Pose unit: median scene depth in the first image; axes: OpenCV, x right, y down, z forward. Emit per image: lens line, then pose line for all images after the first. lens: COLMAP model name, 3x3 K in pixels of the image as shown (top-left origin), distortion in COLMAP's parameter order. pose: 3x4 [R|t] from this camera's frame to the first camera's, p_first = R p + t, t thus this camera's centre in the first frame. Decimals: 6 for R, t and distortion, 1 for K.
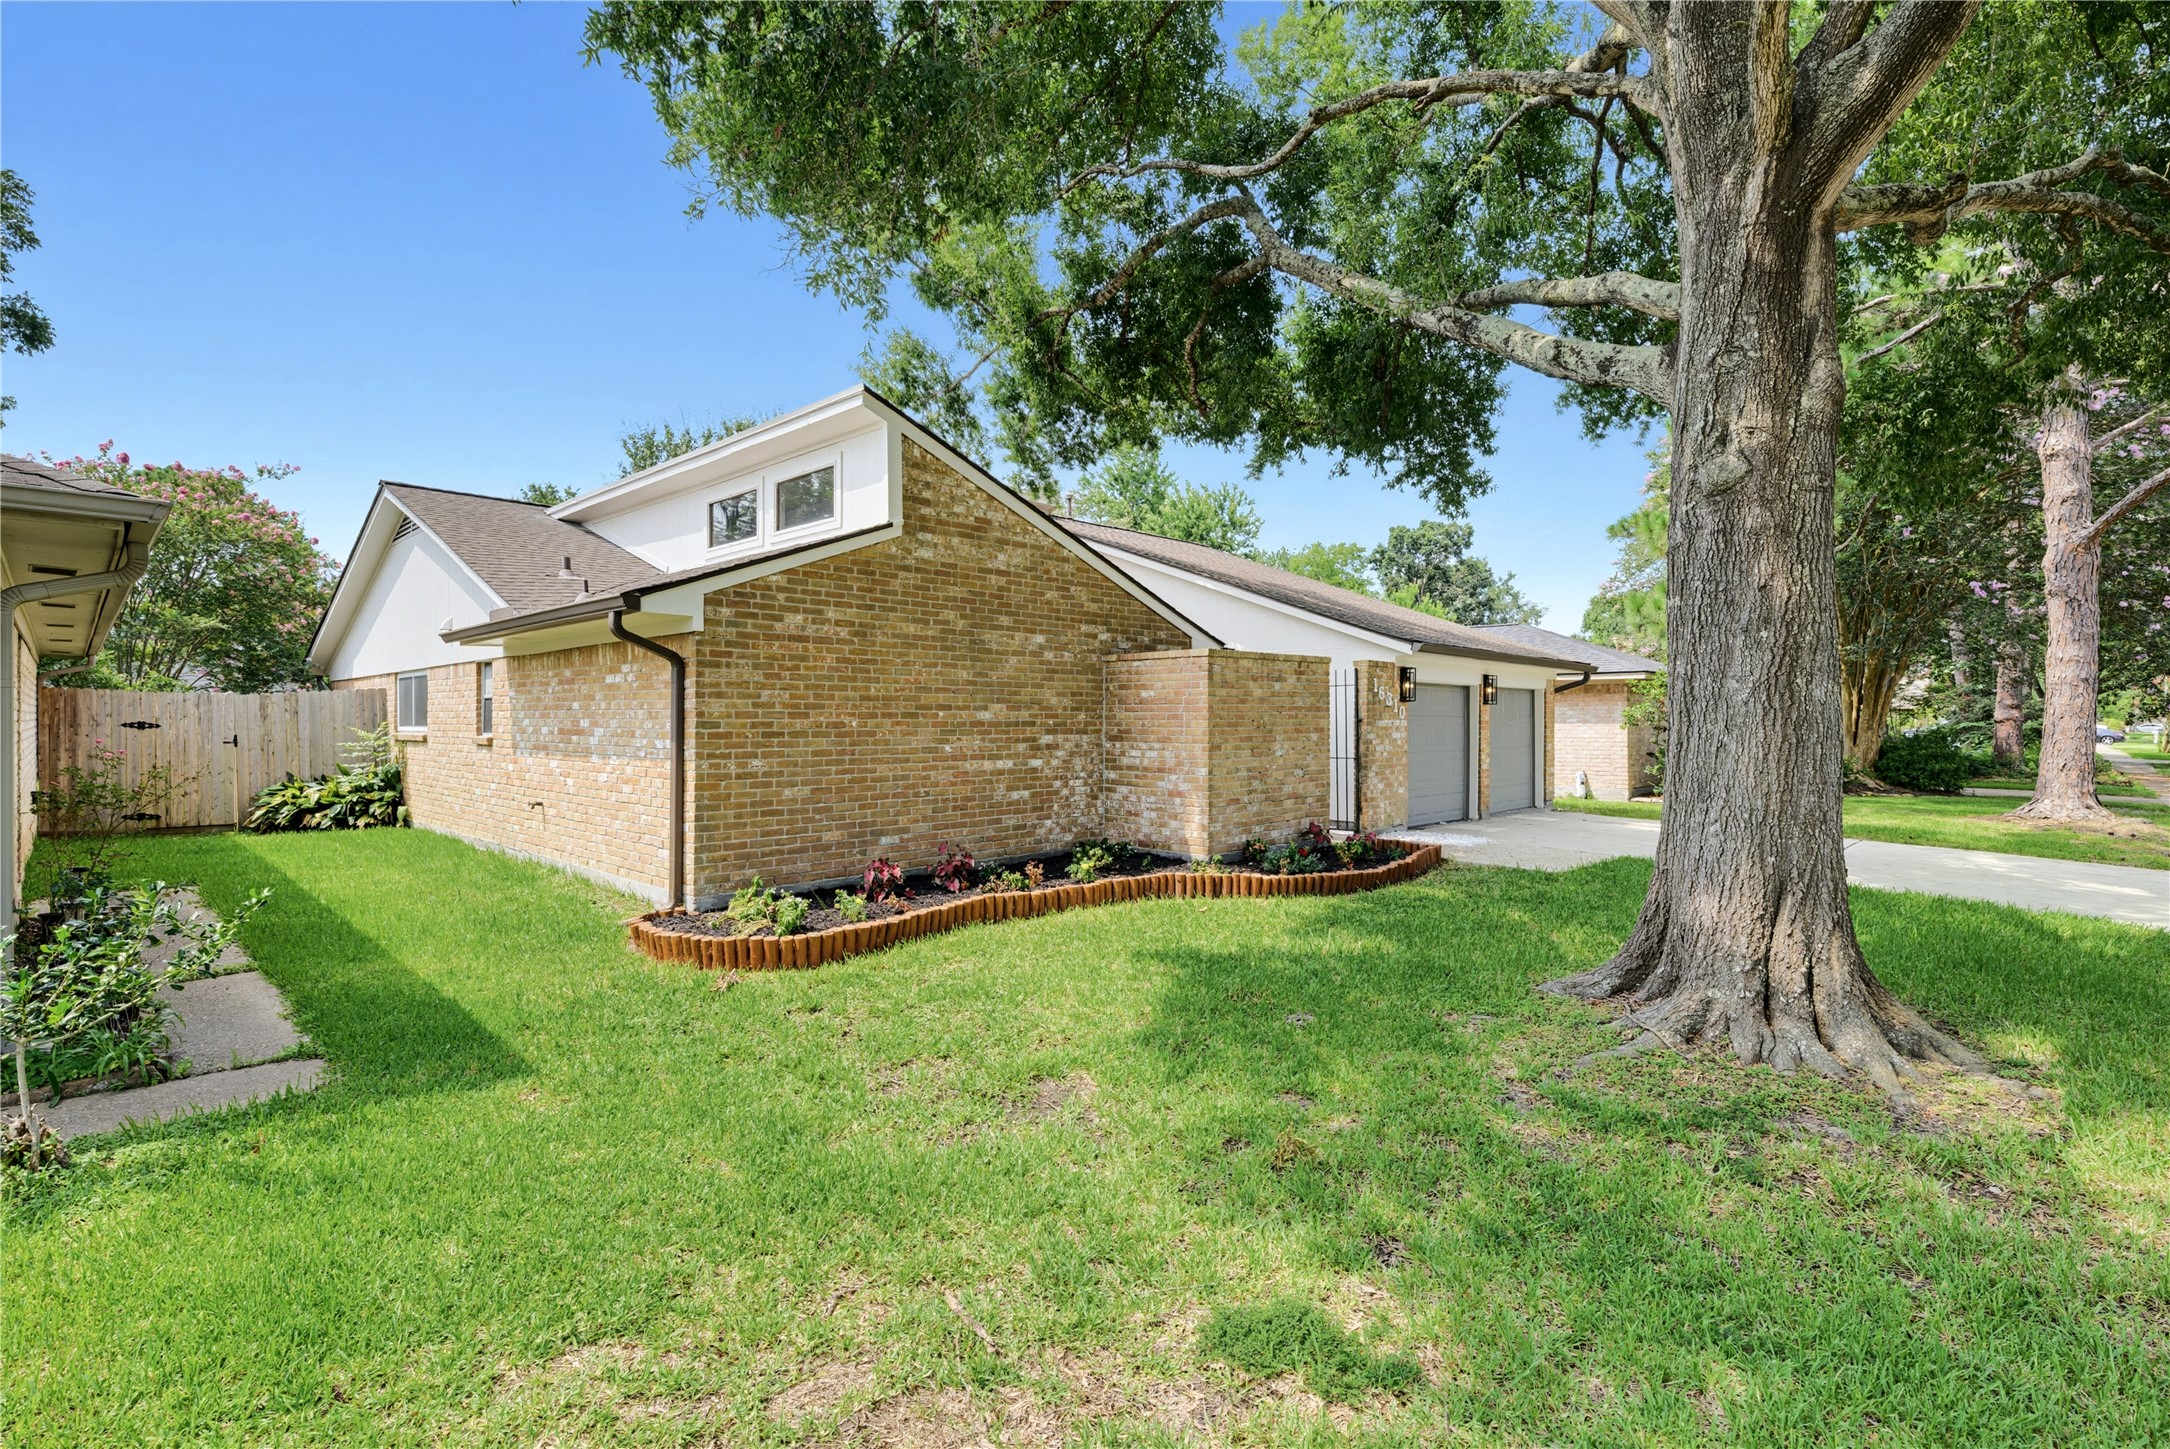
lens RADIAL K [[992.0, 0, 1087.7], [0, 992.0, 729.6], [0, 0, 1]] dist [0.003999, 0.000310]
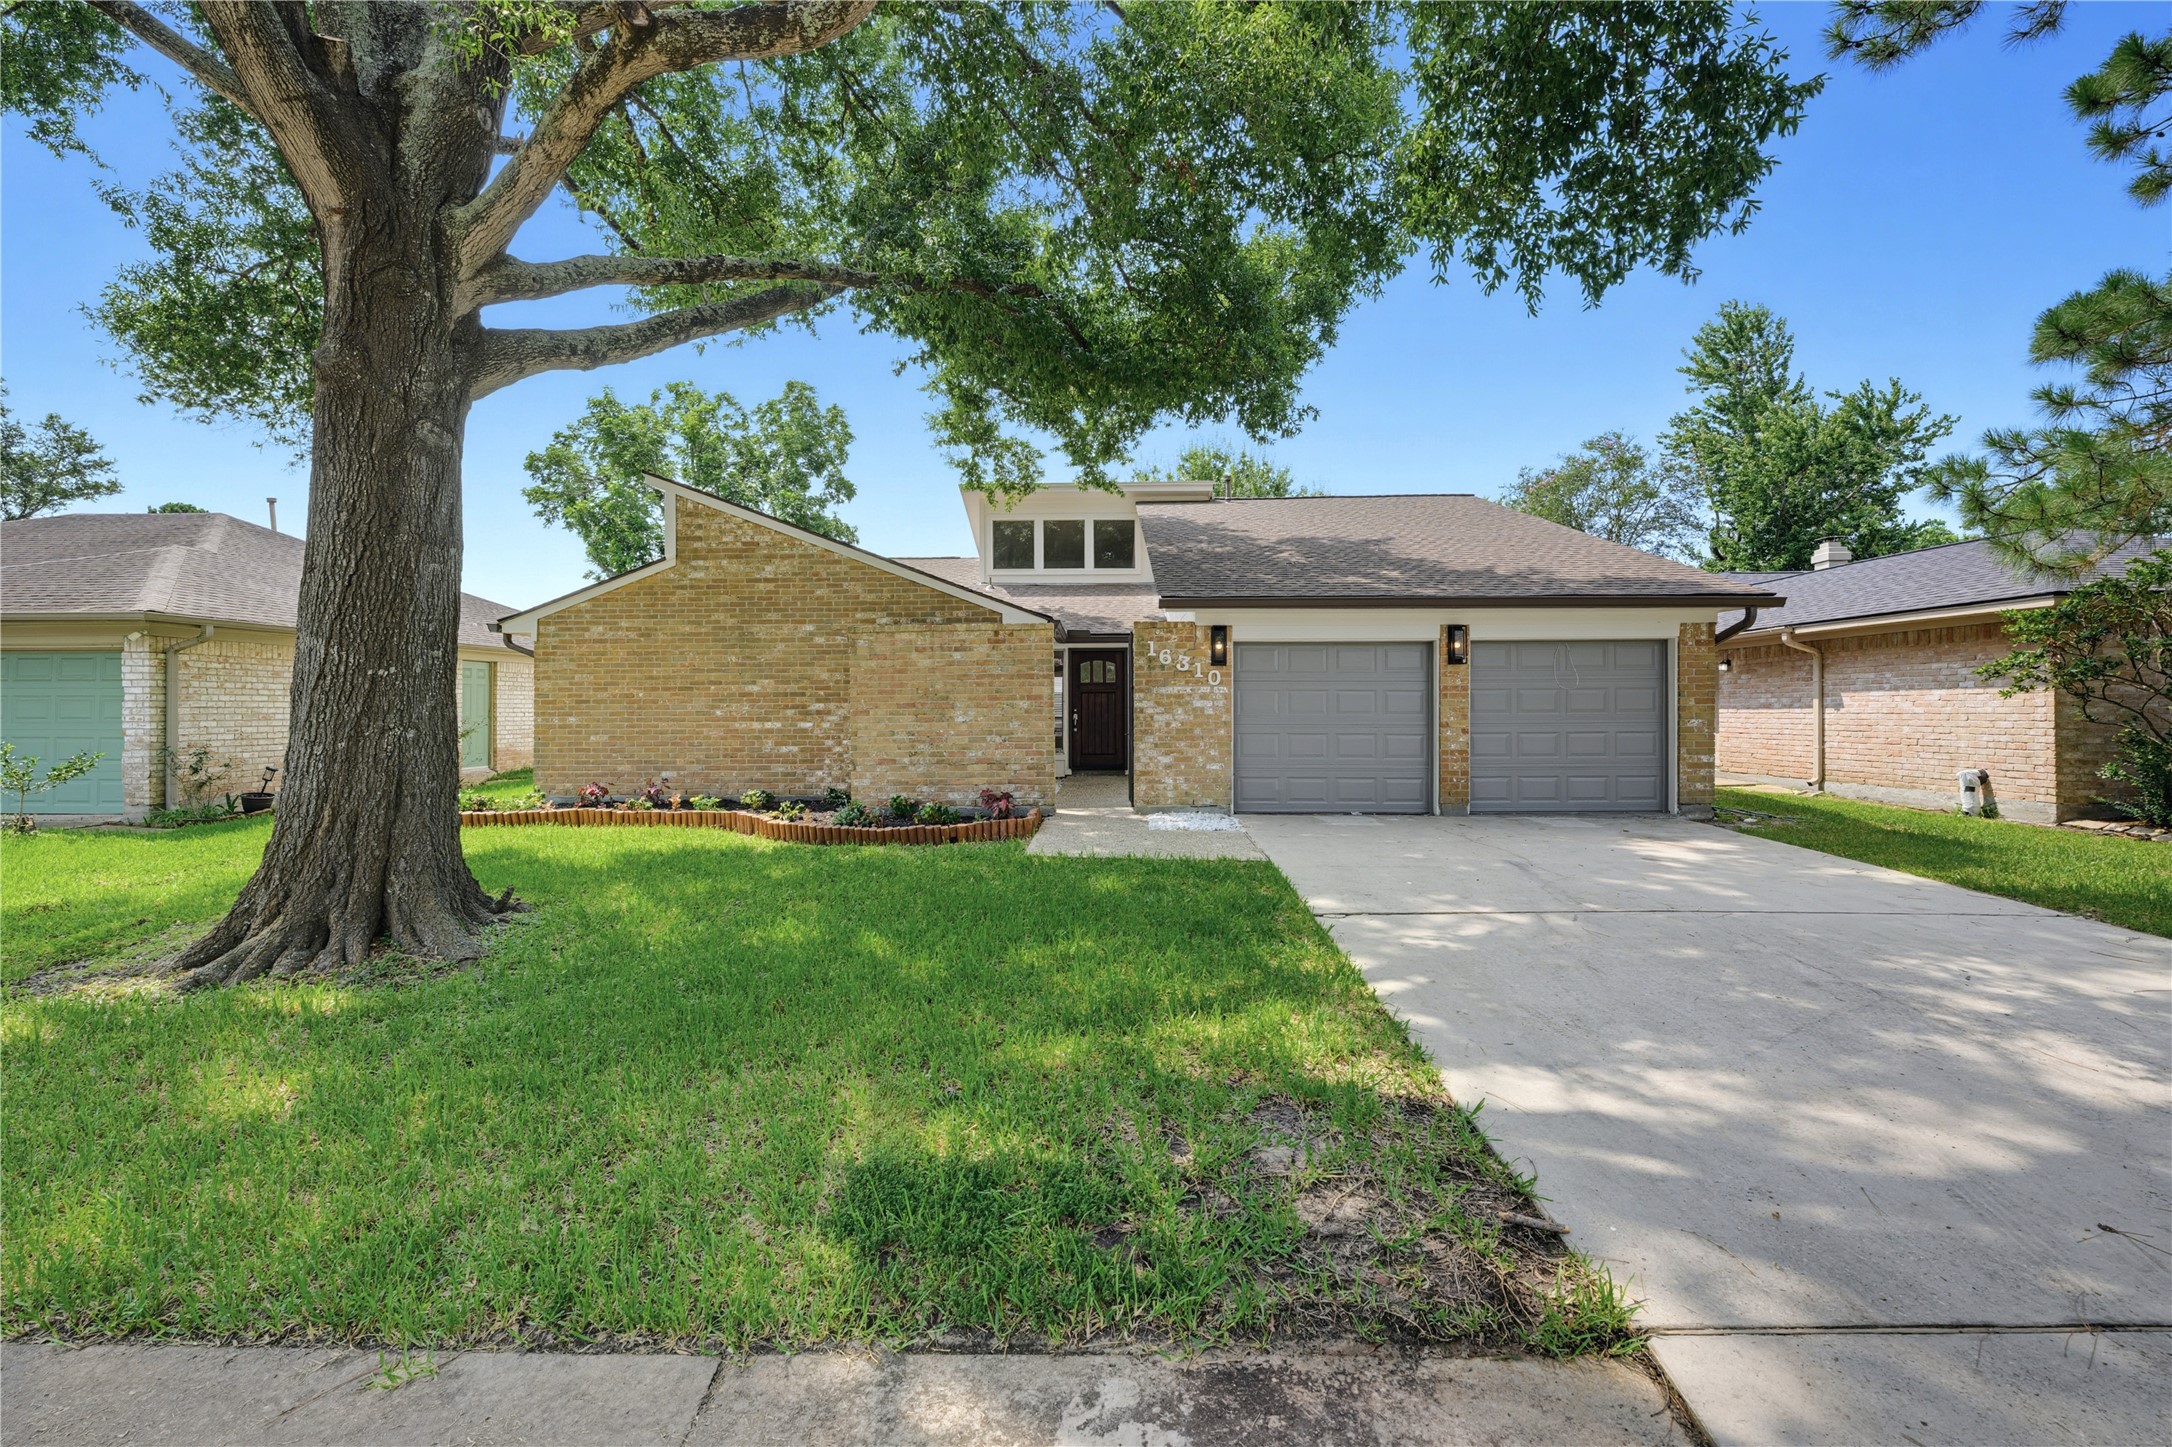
lens RADIAL K [[913.1, 0, 1100.1], [0, 913.1, 705.6], [0, 0, 1]] dist [-0.002291, -0.000162]
pose [[0.681390, -0.005357, -0.731901, 1.086747], [-0.001057, 0.999965, -0.008303, 0.018292], [0.731920, 0.006432, 0.681360, 0.488002]]
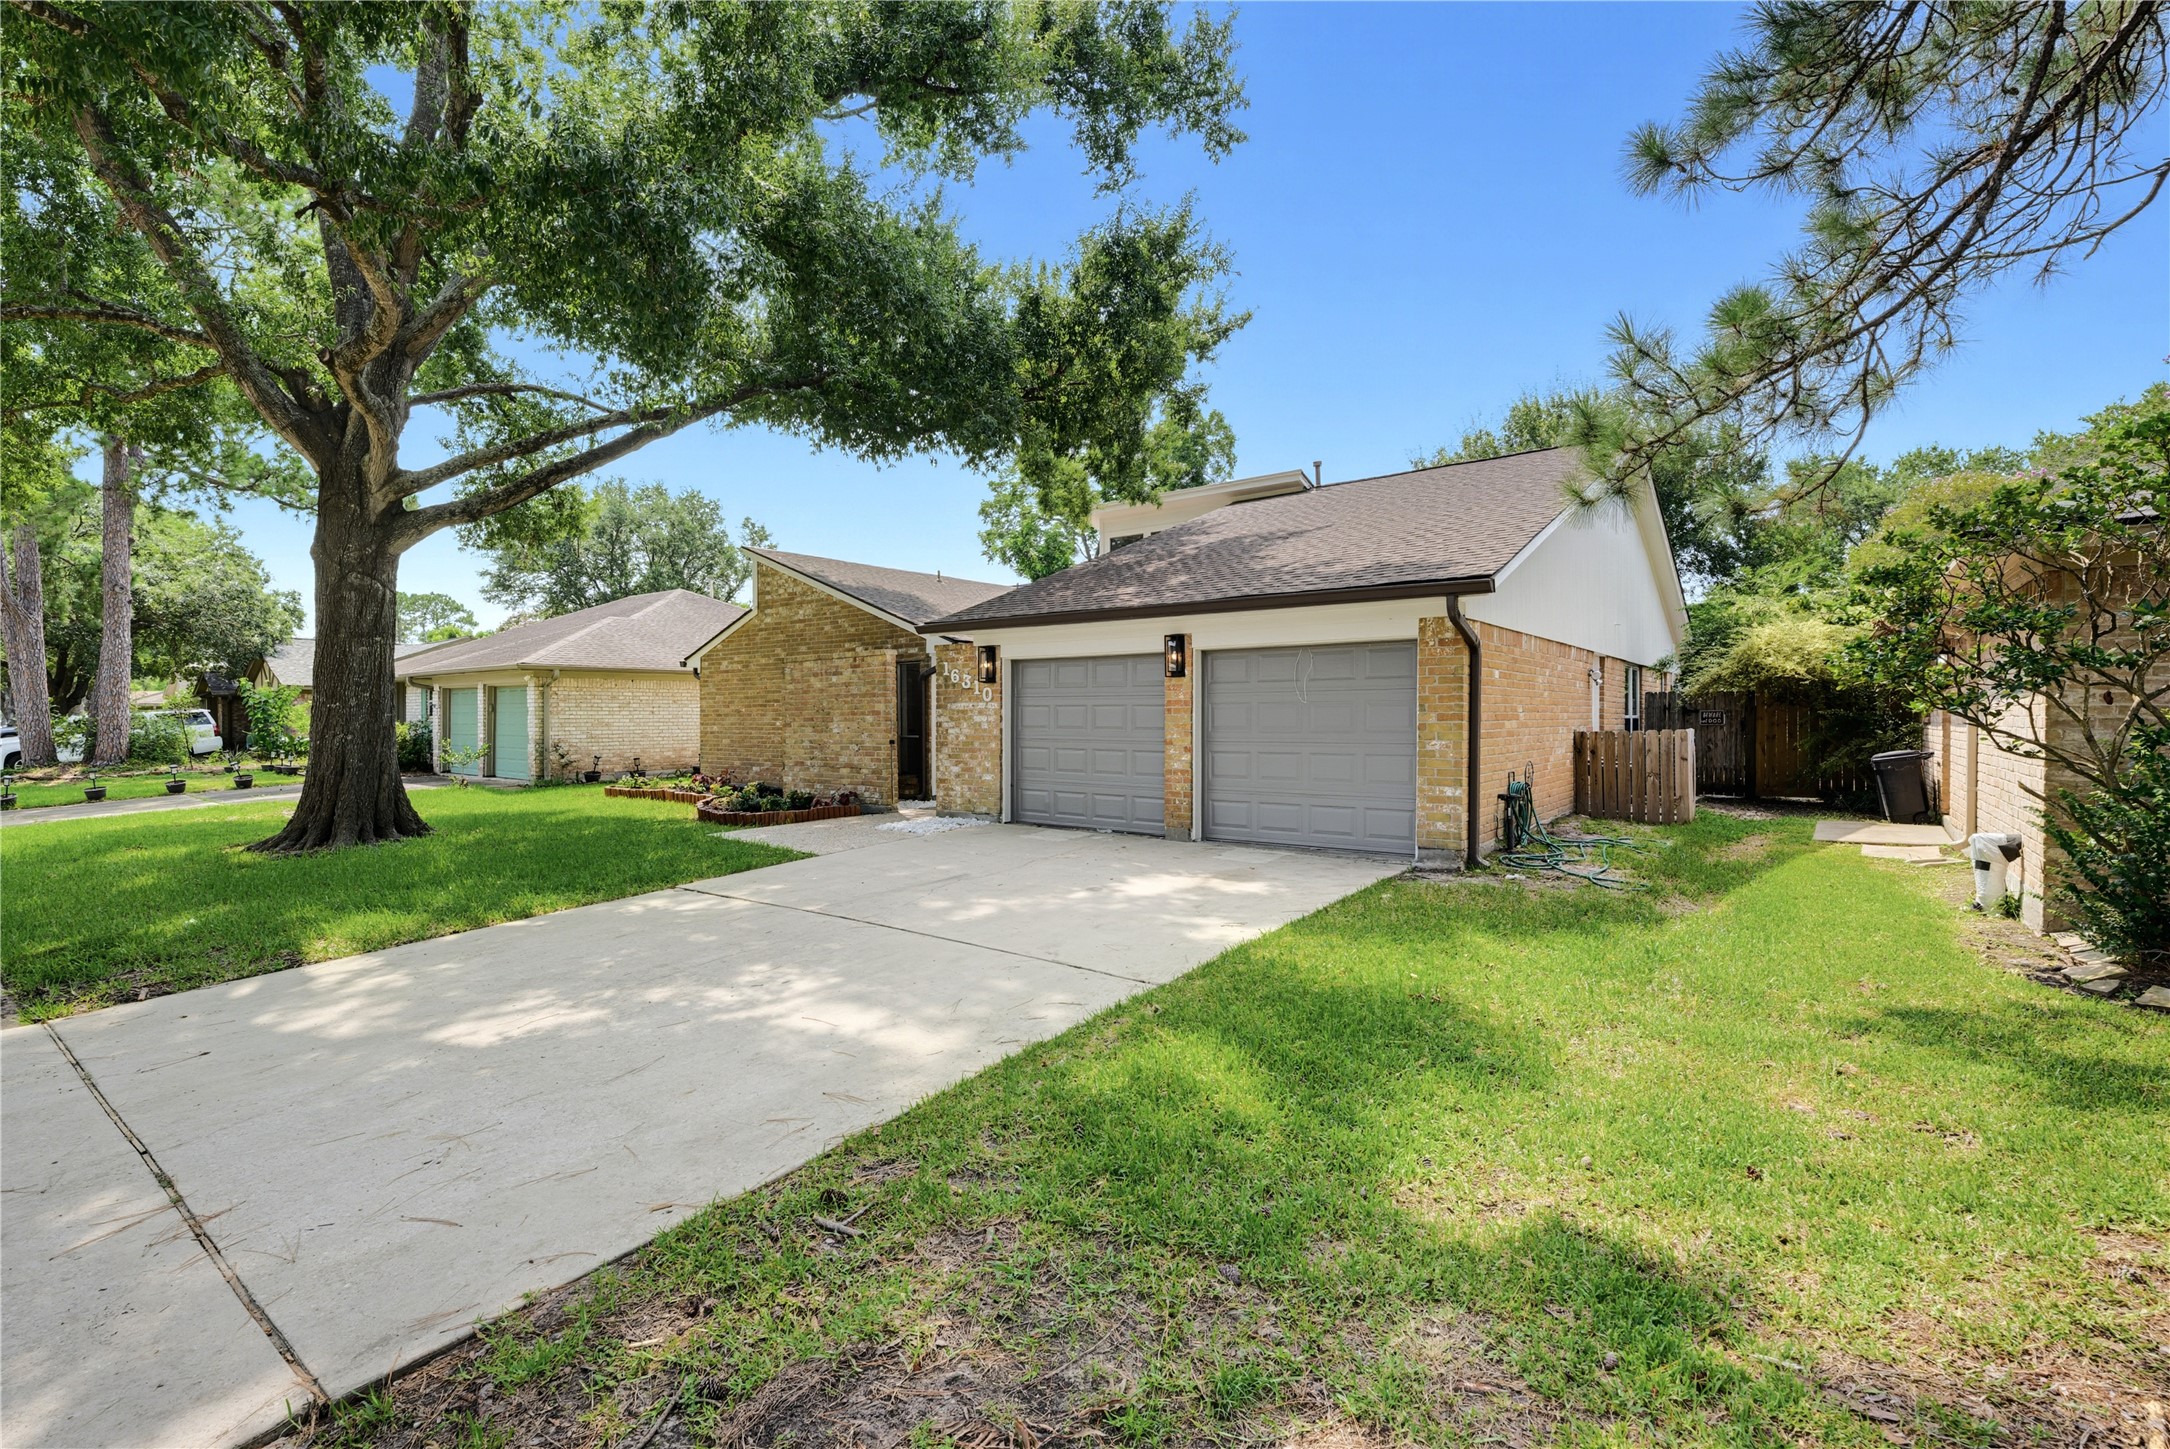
lens RADIAL K [[992.0, 0, 1080.1], [0, 992.0, 725.2], [0, 0, 1]] dist [0.003999, 0.000310]
pose [[0.099729, 0.009164, -0.994972, 1.633501], [-0.003585, 0.999954, 0.008851, 0.004242], [0.995008, 0.002684, 0.099757, 1.287786]]
